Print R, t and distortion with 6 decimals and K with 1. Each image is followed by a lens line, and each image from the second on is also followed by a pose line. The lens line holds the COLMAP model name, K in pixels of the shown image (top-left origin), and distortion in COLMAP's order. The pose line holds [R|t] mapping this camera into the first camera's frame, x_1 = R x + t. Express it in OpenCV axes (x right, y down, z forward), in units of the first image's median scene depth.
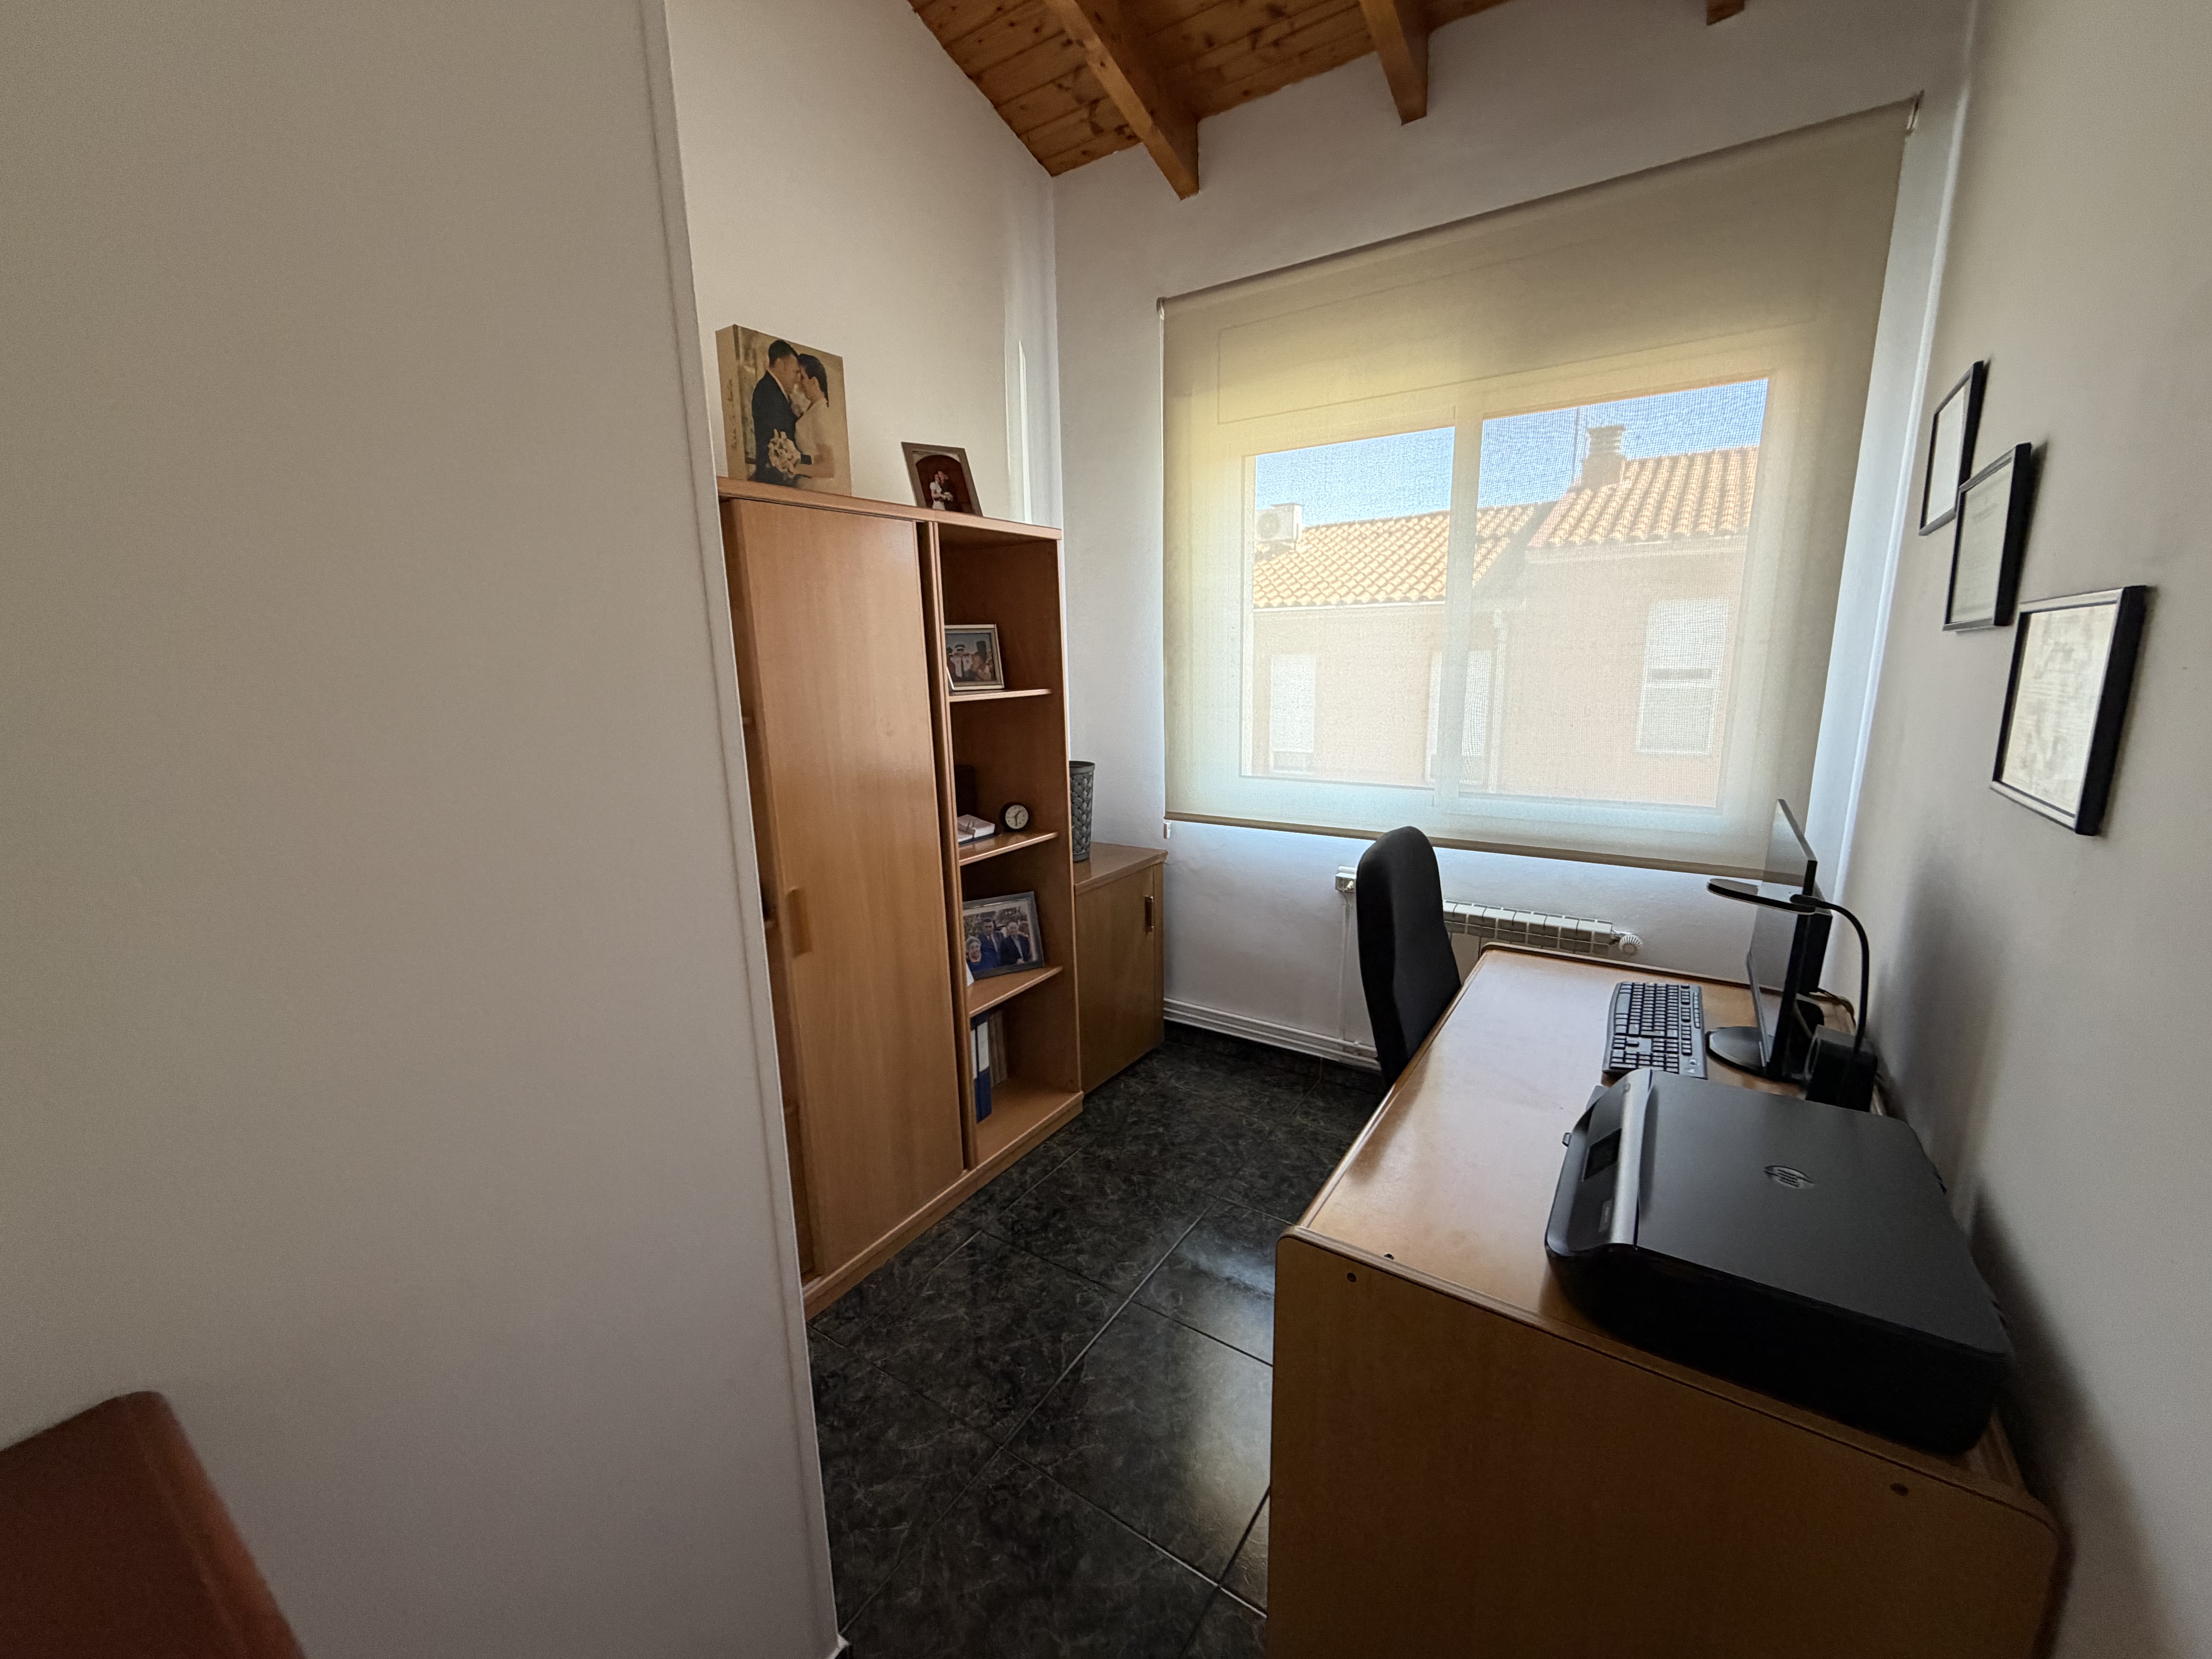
lens RADIAL K [[879.5, 0, 1103.8], [0, 879.5, 831.3], [0, 0, 1]] dist [-0.001155, -0.000406]
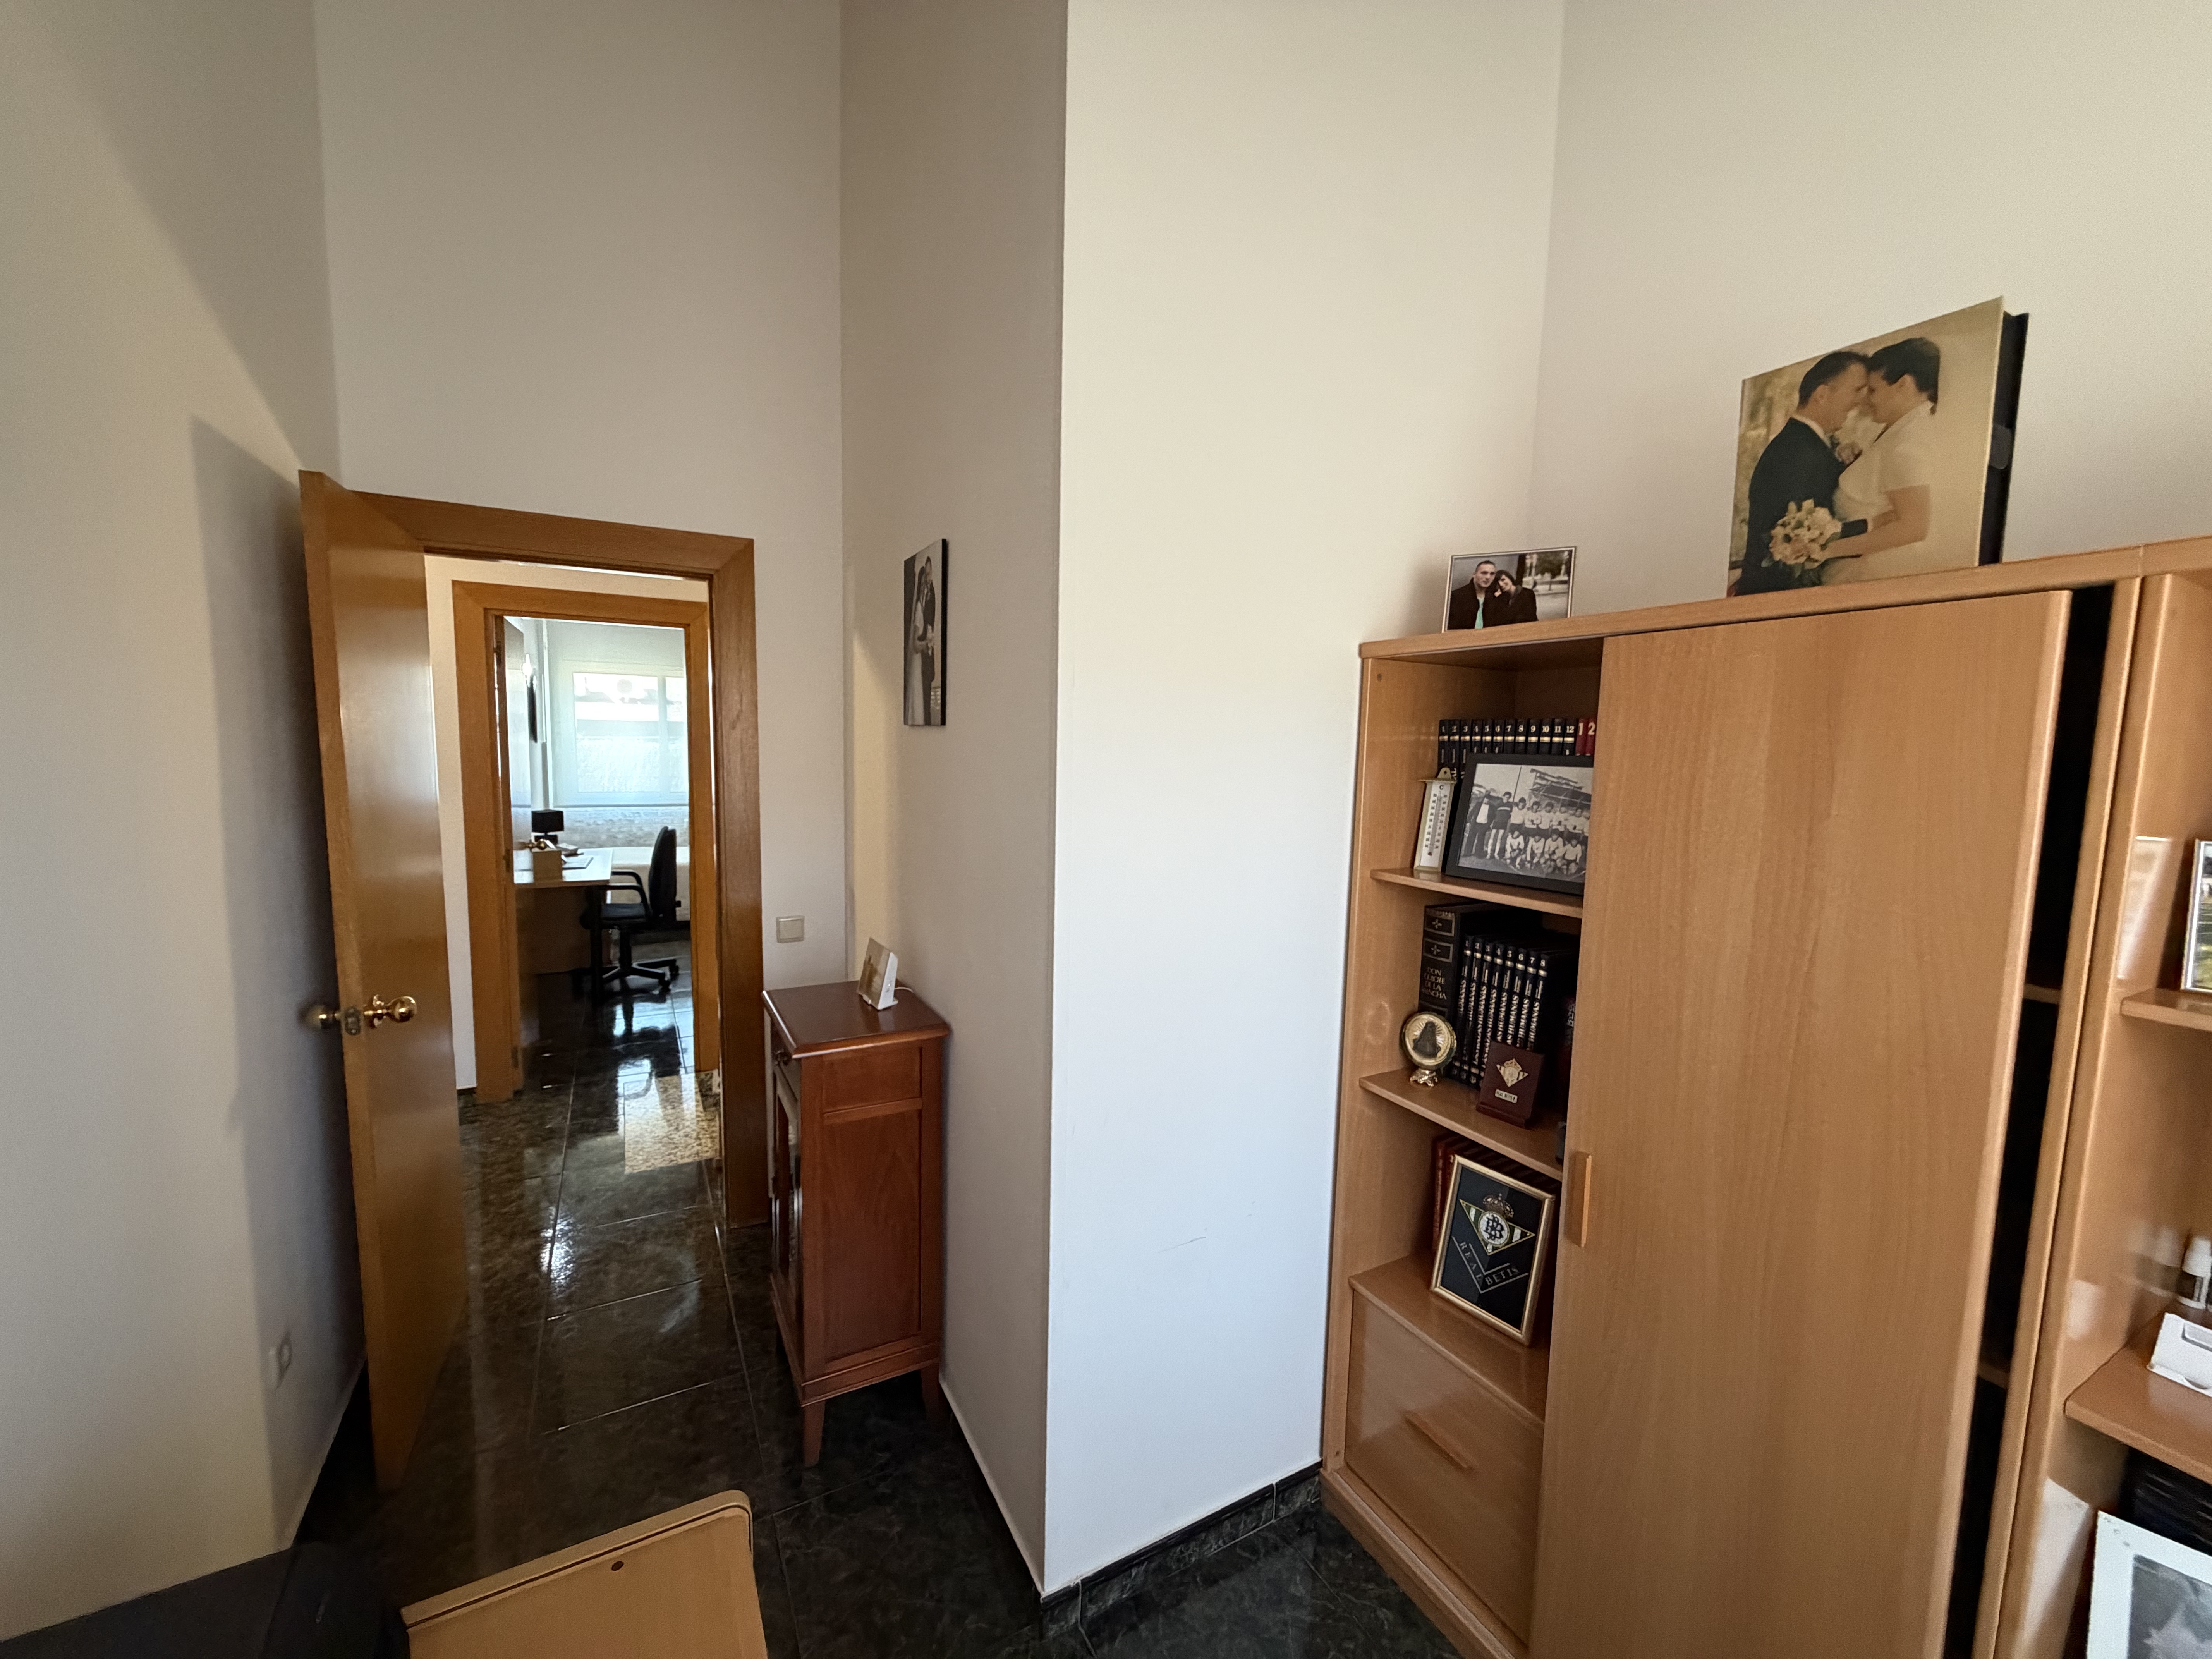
lens RADIAL K [[879.5, 0, 1103.8], [0, 879.5, 831.3], [0, 0, 1]] dist [-0.001155, -0.000406]
pose [[-0.464405, 0.099938, -0.879966, 0.322813], [-0.194743, 0.957769, 0.211551, -0.192464], [0.863946, 0.269612, -0.425331, 0.655366]]
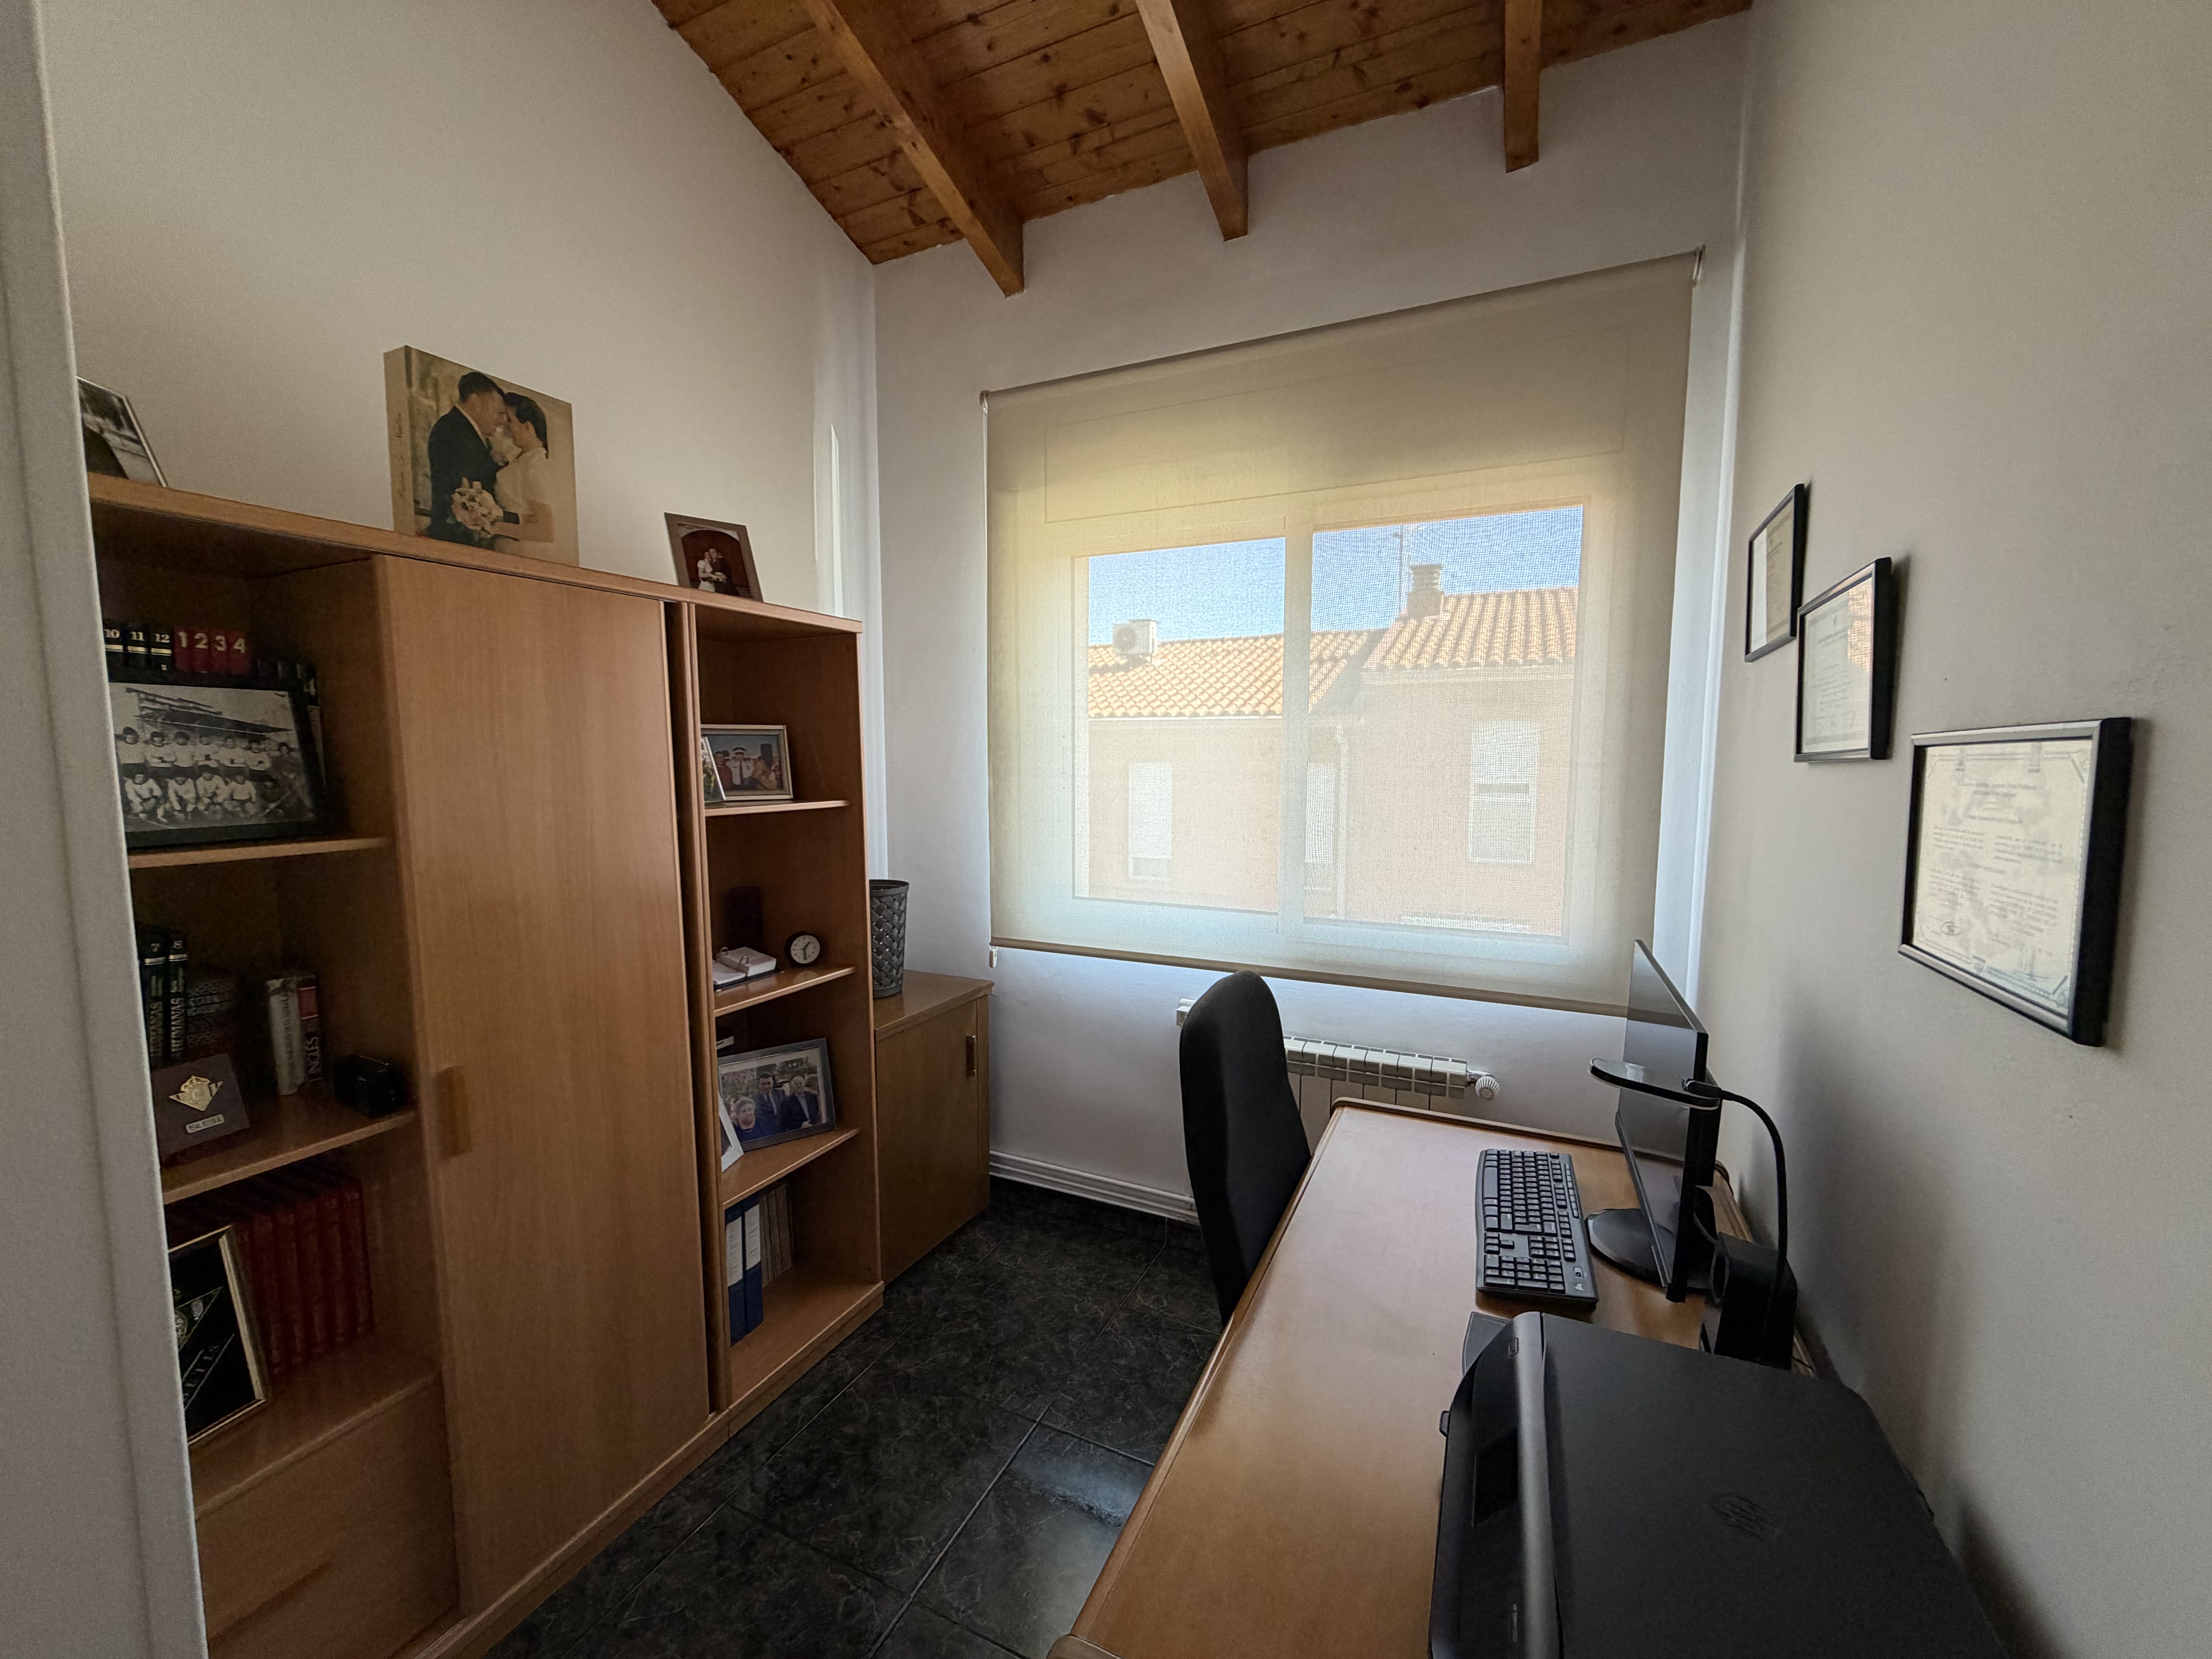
lens RADIAL K [[884.4, 0, 1106.0], [0, 884.4, 829.5], [0, 0, 1]] dist [0.001002, 0.000188]
pose [[0.987838, 0.010126, 0.155154, 0.057380], [0.008446, 0.992909, -0.118576, -0.029654], [-0.155255, 0.118444, 0.980748, 0.117353]]
